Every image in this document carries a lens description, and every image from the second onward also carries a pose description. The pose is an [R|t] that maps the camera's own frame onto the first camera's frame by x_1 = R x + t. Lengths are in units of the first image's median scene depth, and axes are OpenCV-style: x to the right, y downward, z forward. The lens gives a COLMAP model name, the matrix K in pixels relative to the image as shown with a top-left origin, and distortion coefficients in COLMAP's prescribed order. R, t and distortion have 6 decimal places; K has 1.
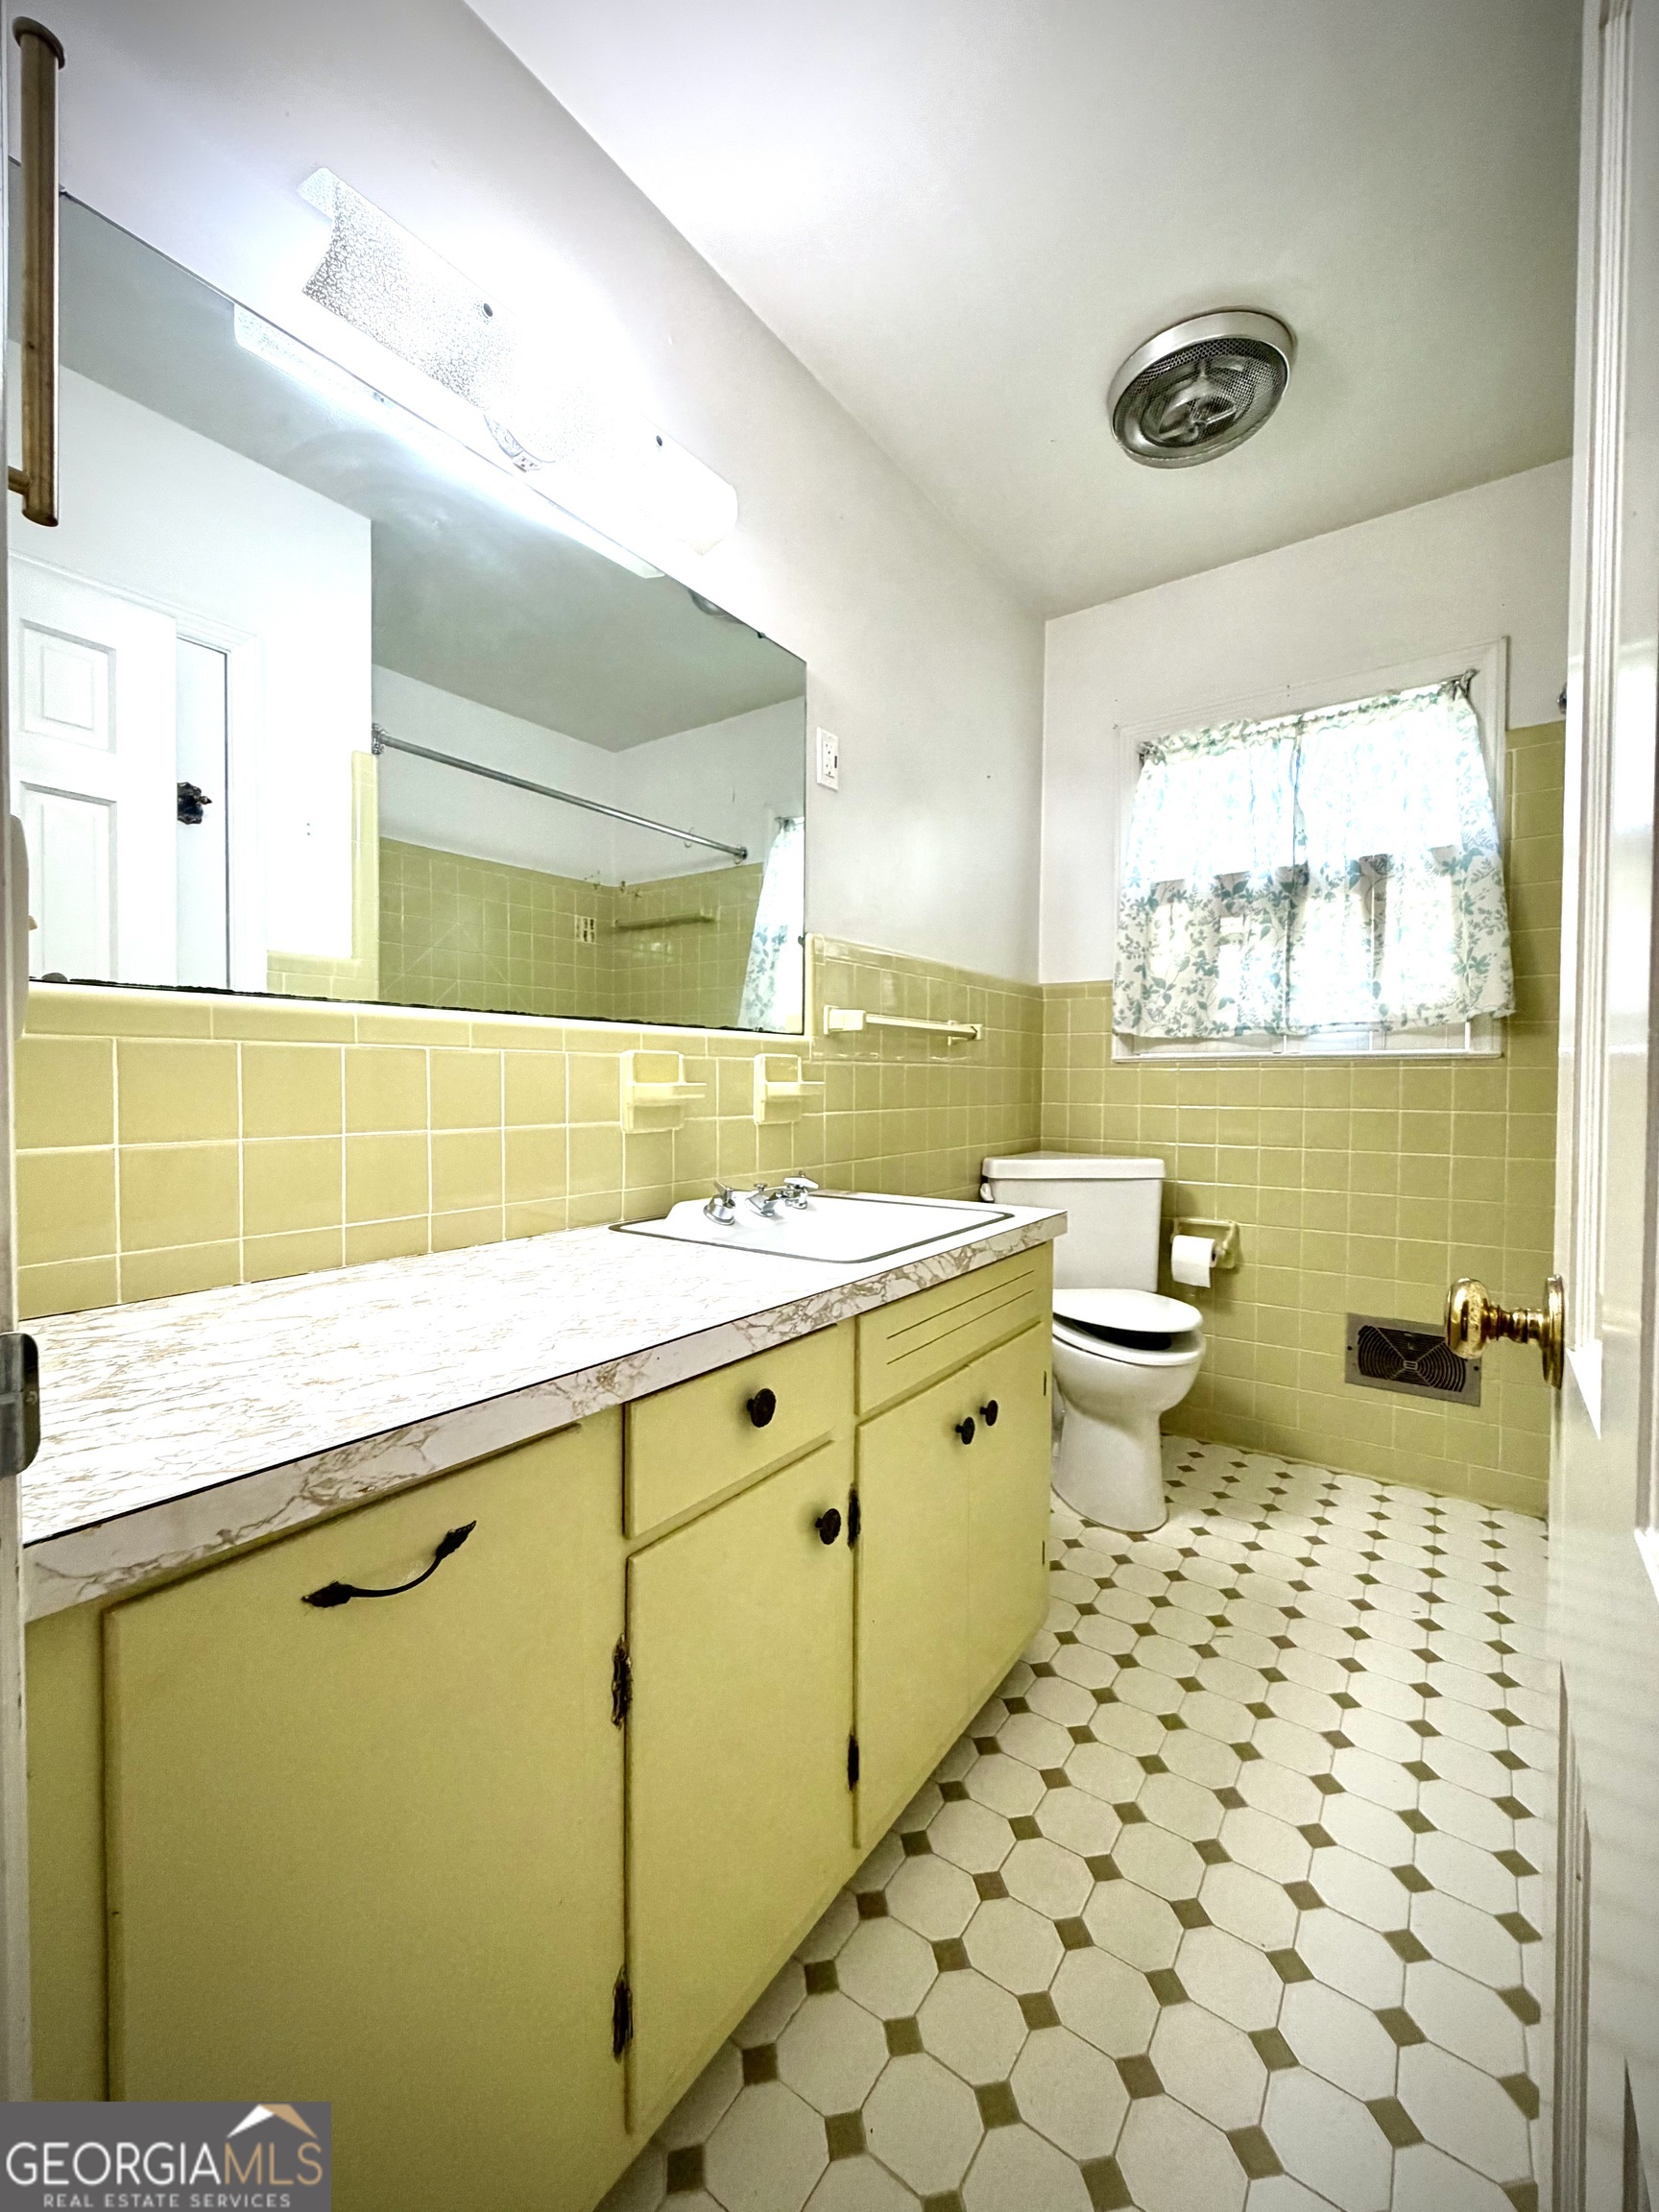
lens RADIAL K [[884.3, 0, 835.3], [0, 884.3, 1100.1], [0, 0, 1]] dist [-0.000797, 0.000526]
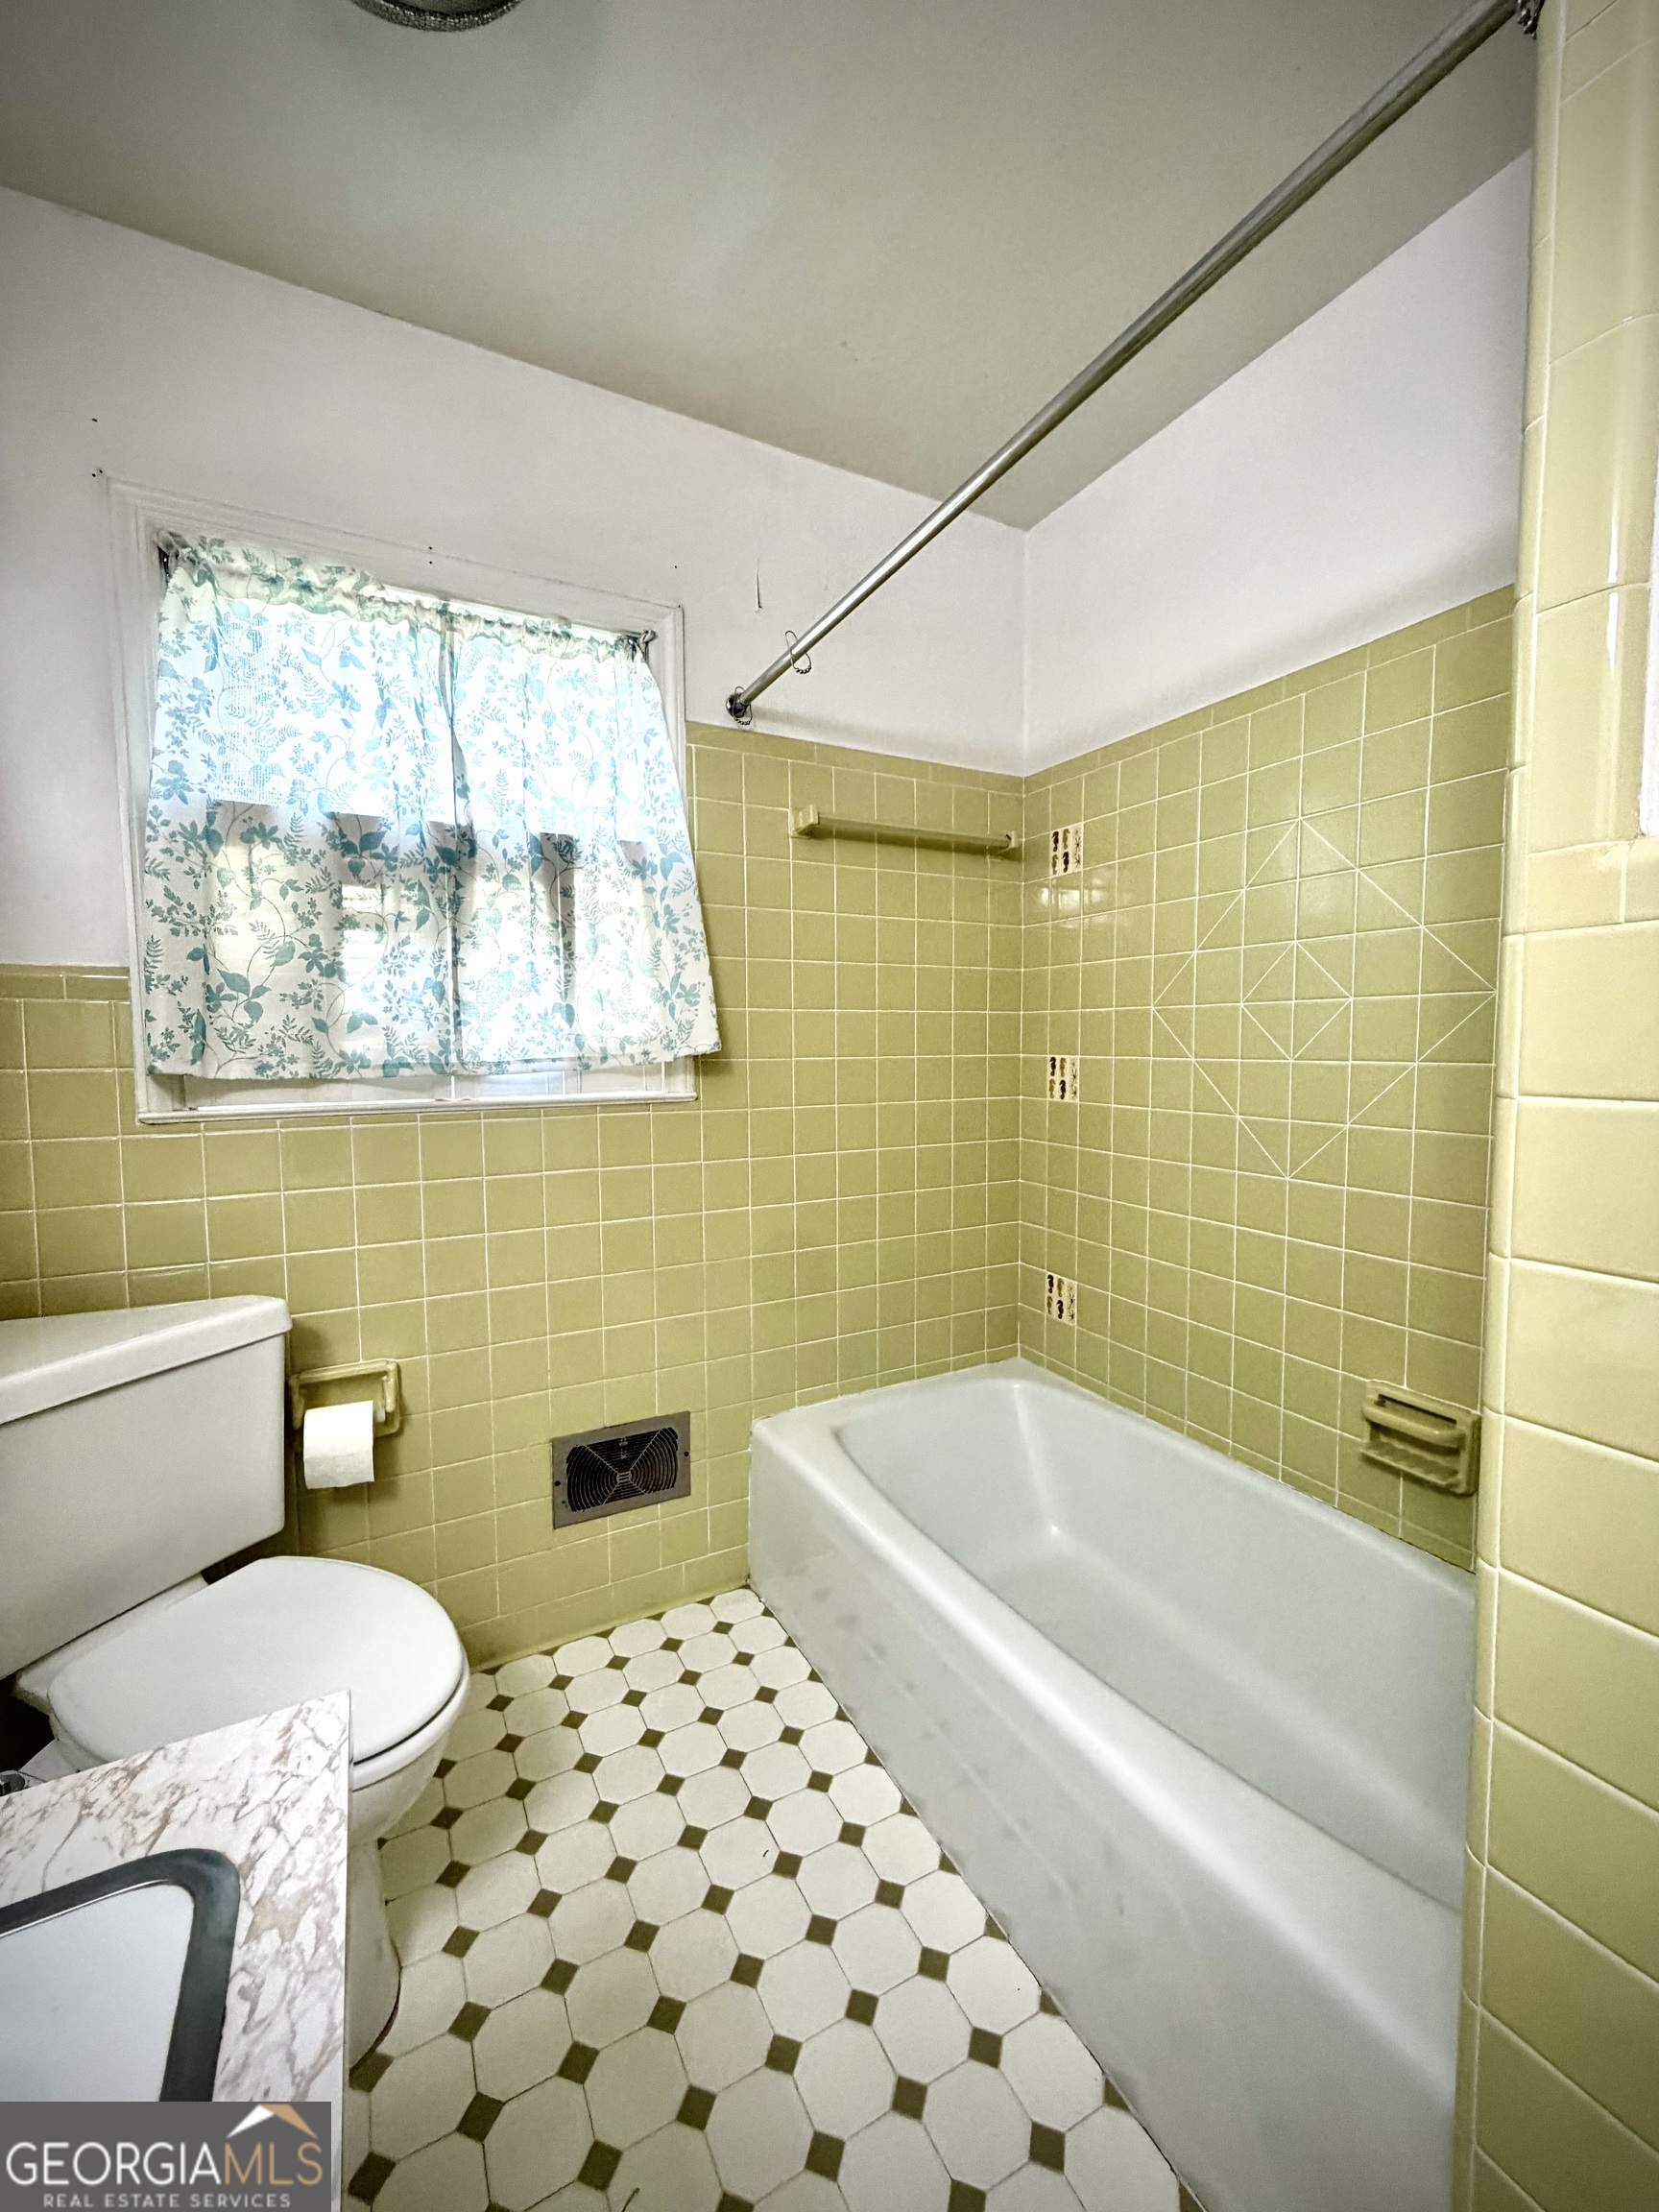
lens RADIAL K [[884.3, 0, 835.3], [0, 884.3, 1100.1], [0, 0, 1]] dist [-0.000797, 0.000526]
pose [[0.446777, -0.065429, 0.892250, 0.029466], [0.030022, 0.997857, 0.058140, -0.084677], [-0.894141, 0.000812, 0.447784, 0.432949]]
